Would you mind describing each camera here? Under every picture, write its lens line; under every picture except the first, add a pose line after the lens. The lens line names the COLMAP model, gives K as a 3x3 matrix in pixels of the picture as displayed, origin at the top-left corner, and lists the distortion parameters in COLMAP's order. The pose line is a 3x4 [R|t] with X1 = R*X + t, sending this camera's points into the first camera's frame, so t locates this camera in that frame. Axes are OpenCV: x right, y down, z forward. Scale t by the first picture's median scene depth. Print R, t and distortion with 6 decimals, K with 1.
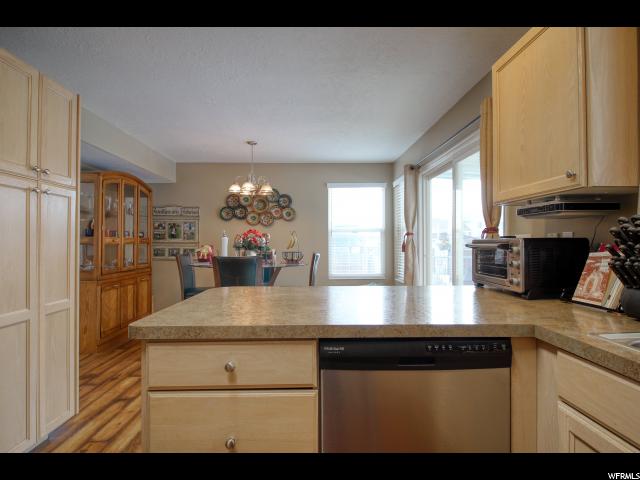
lens RADIAL K [[335.5, 0, 317.8], [0, 335.5, 240.1], [0, 0, 1]] dist [-0.001198, -0.000401]
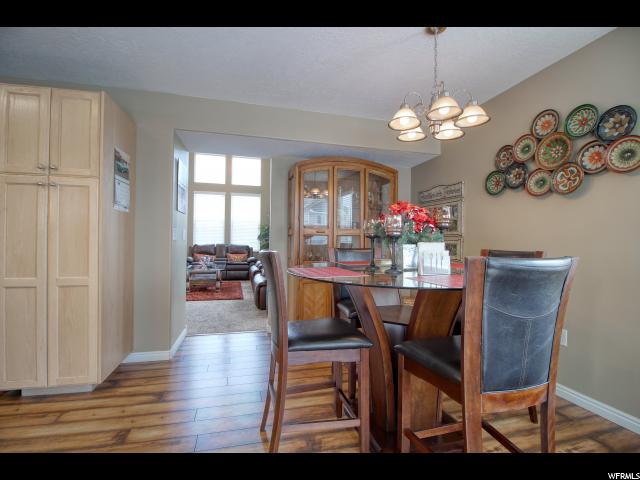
lens RADIAL K [[294.7, 0, 315.8], [0, 294.7, 239.5], [0, 0, 1]] dist [-0.018910, -0.001786]
pose [[0.227396, -0.002282, -0.973800, 0.145272], [-0.004400, 0.999985, -0.003371, 0.019811], [0.973792, 0.005051, 0.227382, 0.588190]]
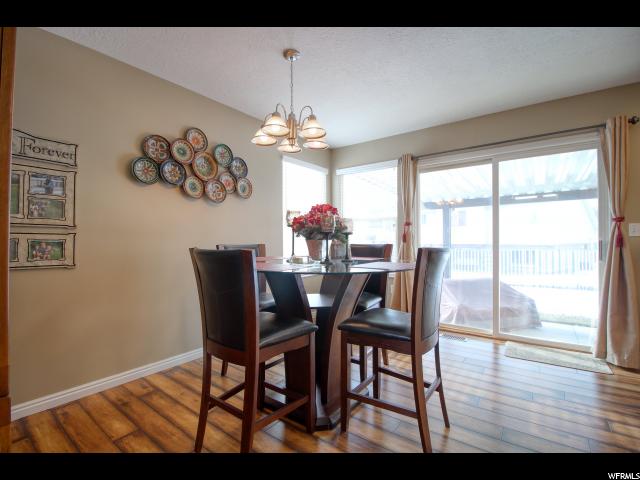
lens RADIAL K [[294.7, 0, 318.6], [0, 294.7, 240.3], [0, 0, 1]] dist [-0.018910, -0.001786]
pose [[0.606669, -0.000814, 0.794954, -0.462526], [0.000348, 1.000000, 0.000759, 0.025472], [-0.794954, -0.000184, 0.606669, 0.527692]]
